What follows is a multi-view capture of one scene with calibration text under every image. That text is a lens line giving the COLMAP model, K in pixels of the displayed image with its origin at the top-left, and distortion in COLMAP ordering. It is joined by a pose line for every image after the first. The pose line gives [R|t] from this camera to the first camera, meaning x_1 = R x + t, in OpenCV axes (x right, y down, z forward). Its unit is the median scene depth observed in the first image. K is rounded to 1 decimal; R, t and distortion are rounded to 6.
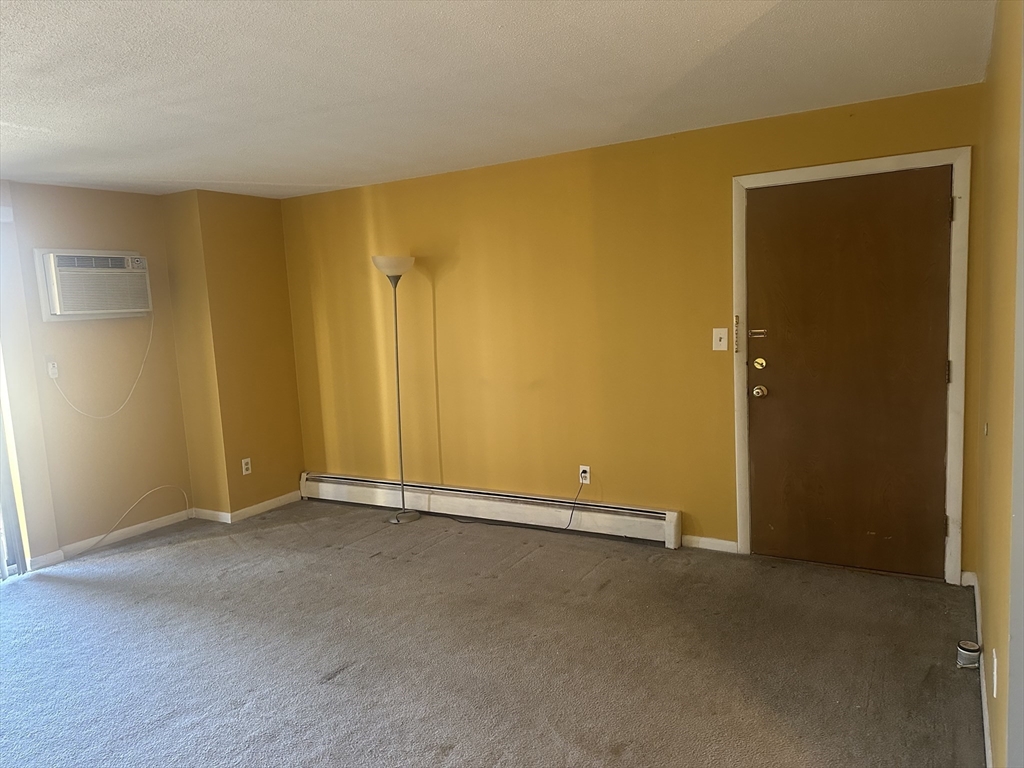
lens RADIAL K [[719.1, 0, 512.0], [0, 719.1, 384.0], [0, 0, 1]] dist [0.079992, -0.124894]
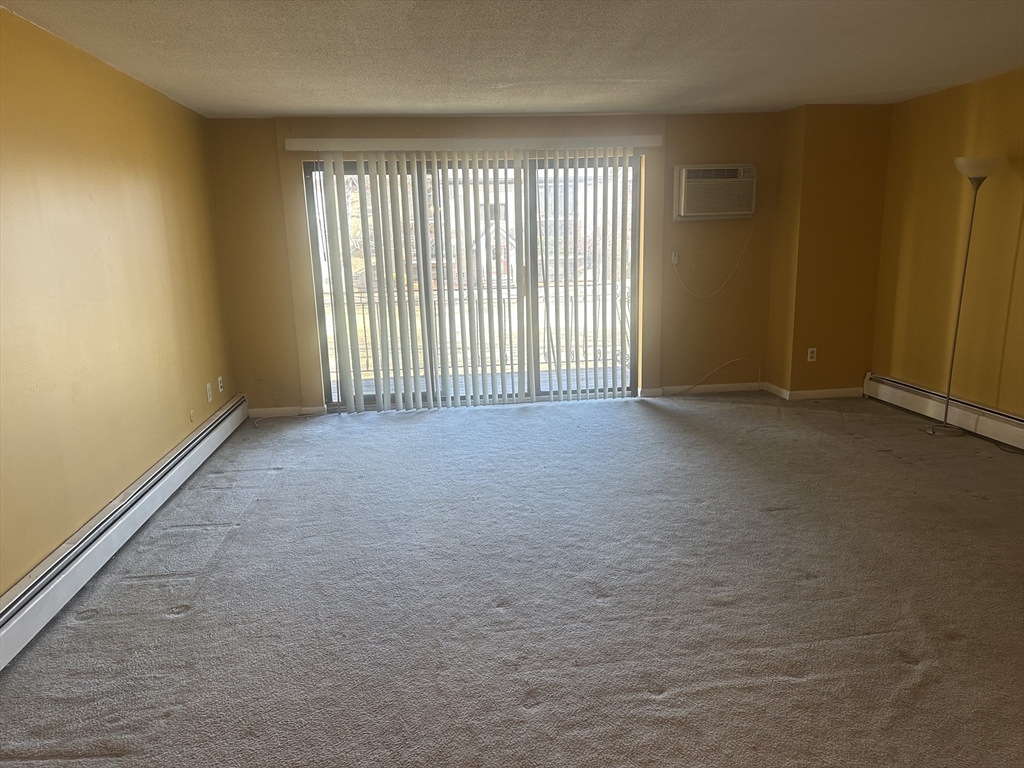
lens RADIAL K [[719.1, 0, 512.0], [0, 719.1, 384.0], [0, 0, 1]] dist [0.079992, -0.124894]
pose [[0.620595, 0.198926, -0.758479, 0.231123], [-0.097585, 0.979359, 0.177012, 0.002895], [0.778035, -0.035837, 0.627198, -0.084946]]
